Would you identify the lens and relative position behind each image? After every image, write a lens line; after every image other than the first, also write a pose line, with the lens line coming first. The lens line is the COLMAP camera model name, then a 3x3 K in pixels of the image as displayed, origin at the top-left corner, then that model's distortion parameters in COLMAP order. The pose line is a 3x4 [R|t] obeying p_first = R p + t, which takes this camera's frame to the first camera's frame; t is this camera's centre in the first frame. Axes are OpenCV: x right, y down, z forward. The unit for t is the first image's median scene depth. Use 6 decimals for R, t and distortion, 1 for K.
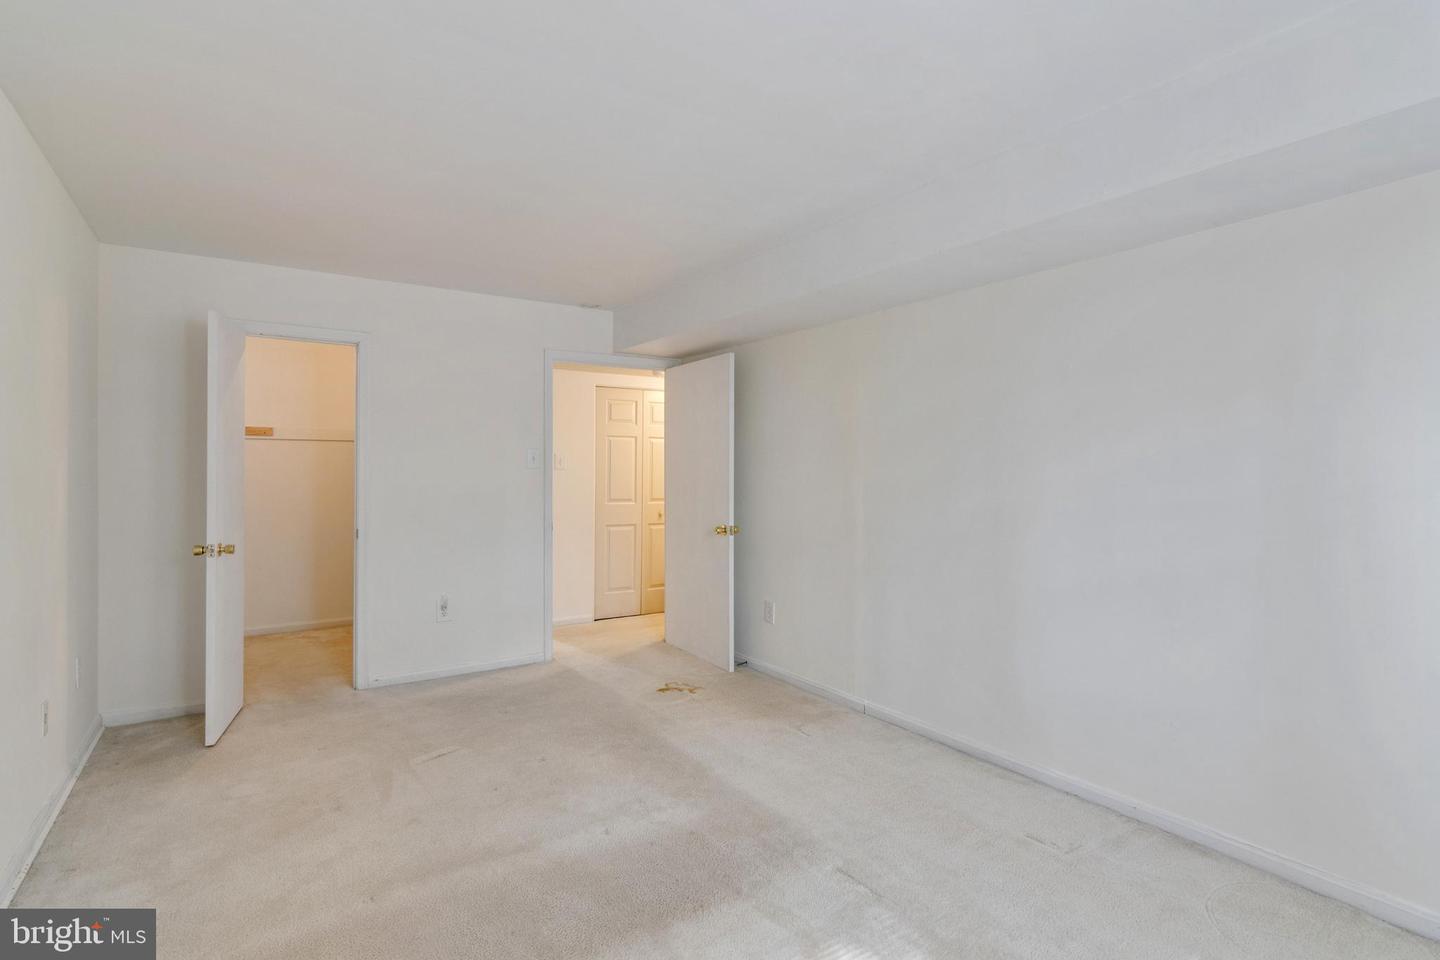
lens RADIAL K [[736.3, 0, 716.2], [0, 736.3, 481.0], [0, 0, 1]] dist [0.000026, 0.002173]
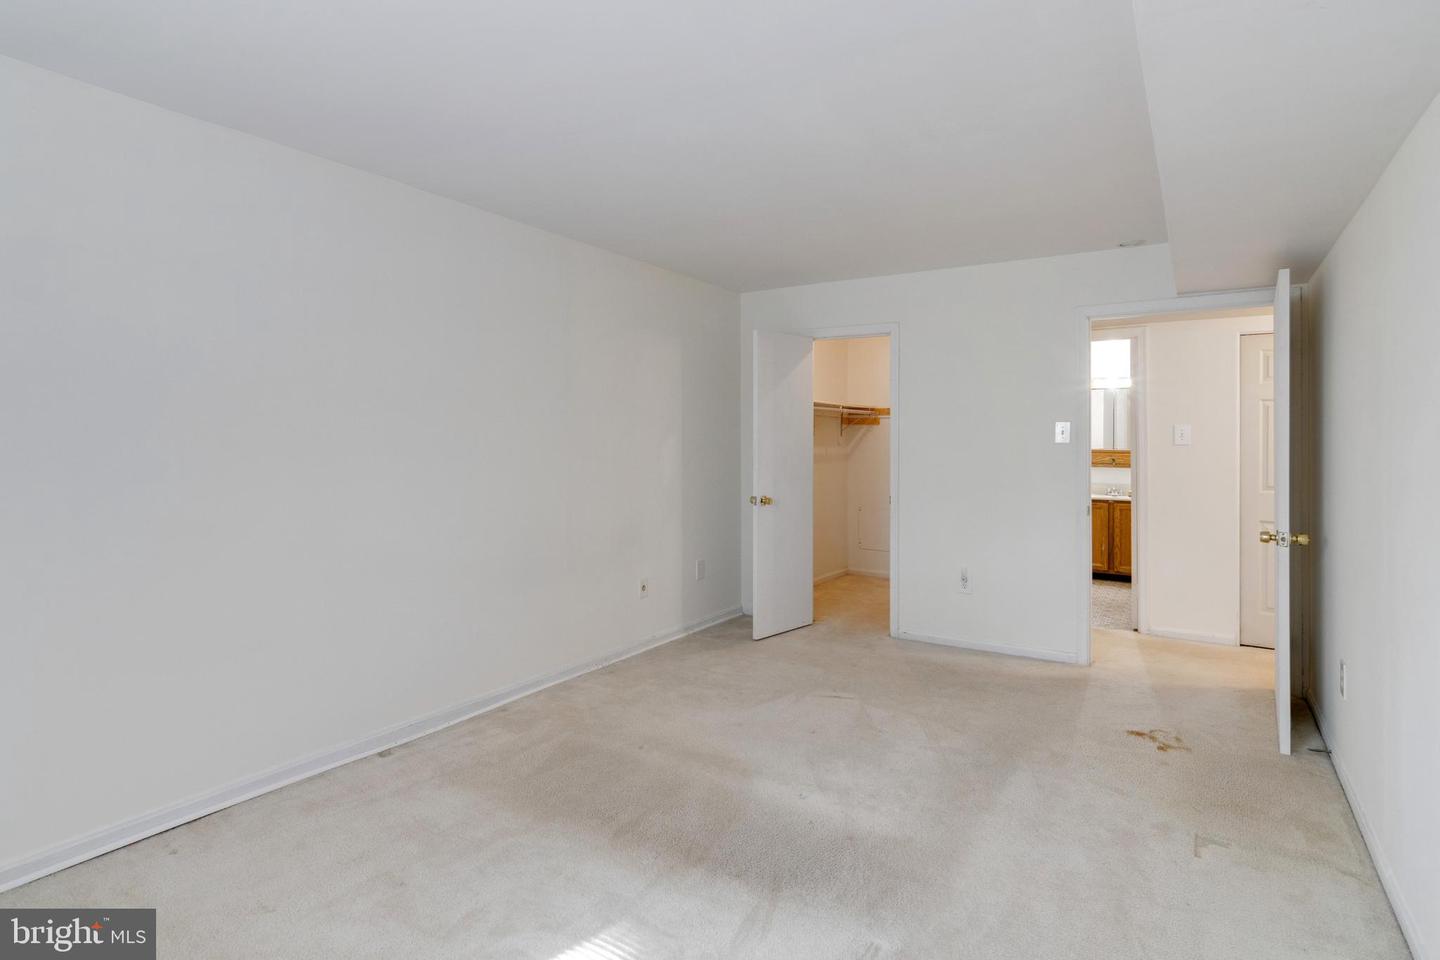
lens RADIAL K [[736.3, 0, 698.9], [0, 736.3, 448.5], [0, 0, 1]] dist [0.000026, 0.002173]
pose [[0.398727, 0.010738, -0.917007, 0.481551], [-0.018605, 0.999820, 0.003618, -0.006810], [0.916881, 0.015618, 0.398855, 0.295645]]
